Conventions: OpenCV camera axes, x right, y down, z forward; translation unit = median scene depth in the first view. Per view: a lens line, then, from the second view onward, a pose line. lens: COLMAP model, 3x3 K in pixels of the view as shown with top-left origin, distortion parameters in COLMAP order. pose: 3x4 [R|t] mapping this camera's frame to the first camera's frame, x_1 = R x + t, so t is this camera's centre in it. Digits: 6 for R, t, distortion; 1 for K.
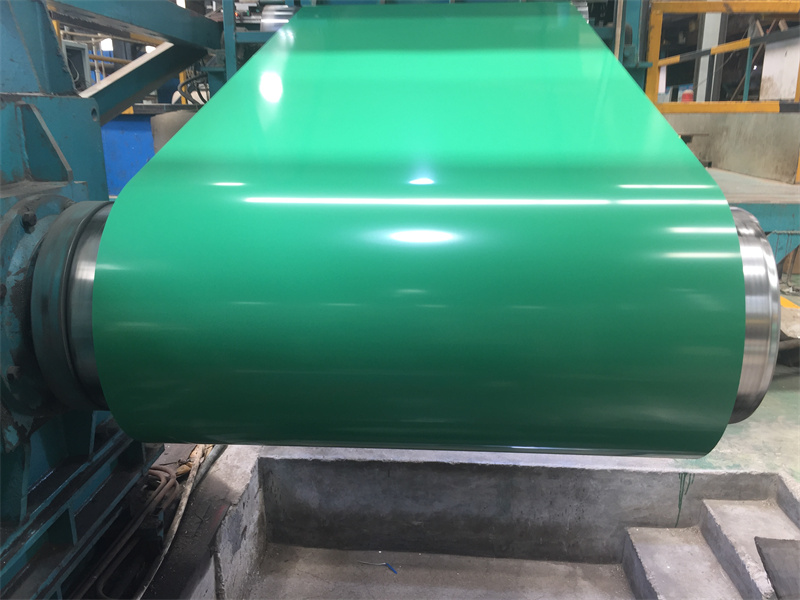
lens RADIAL K [[676.5, 0, 400.0], [0, 676.5, 300.0], [0, 0, 1]] dist [0.081501, -0.113745]
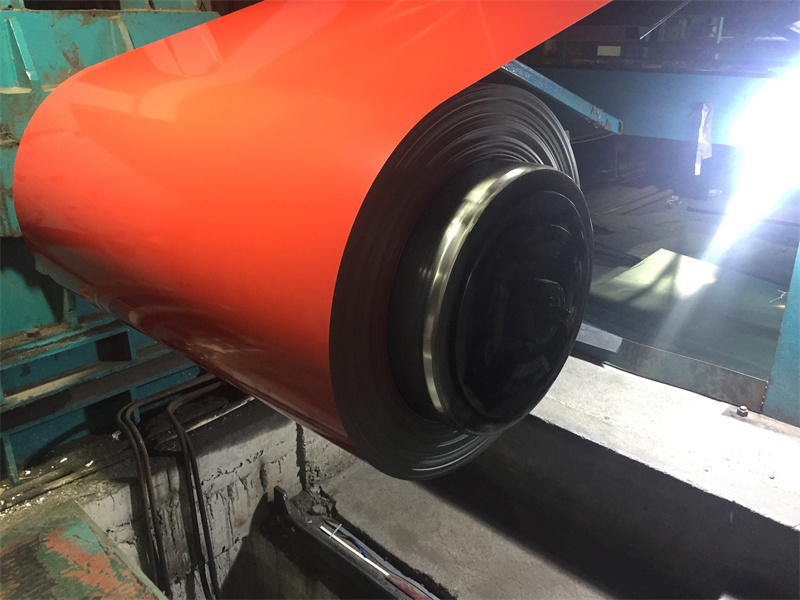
lens RADIAL K [[679.7, 0, 396.2], [0, 679.7, 301.1], [0, 0, 1]] dist [0.078461, -0.101963]
pose [[0.773029, 0.238743, -0.587731, 0.442968], [-0.165160, 0.970272, 0.176904, -0.050870], [0.612493, -0.039682, 0.789479, 0.161542]]
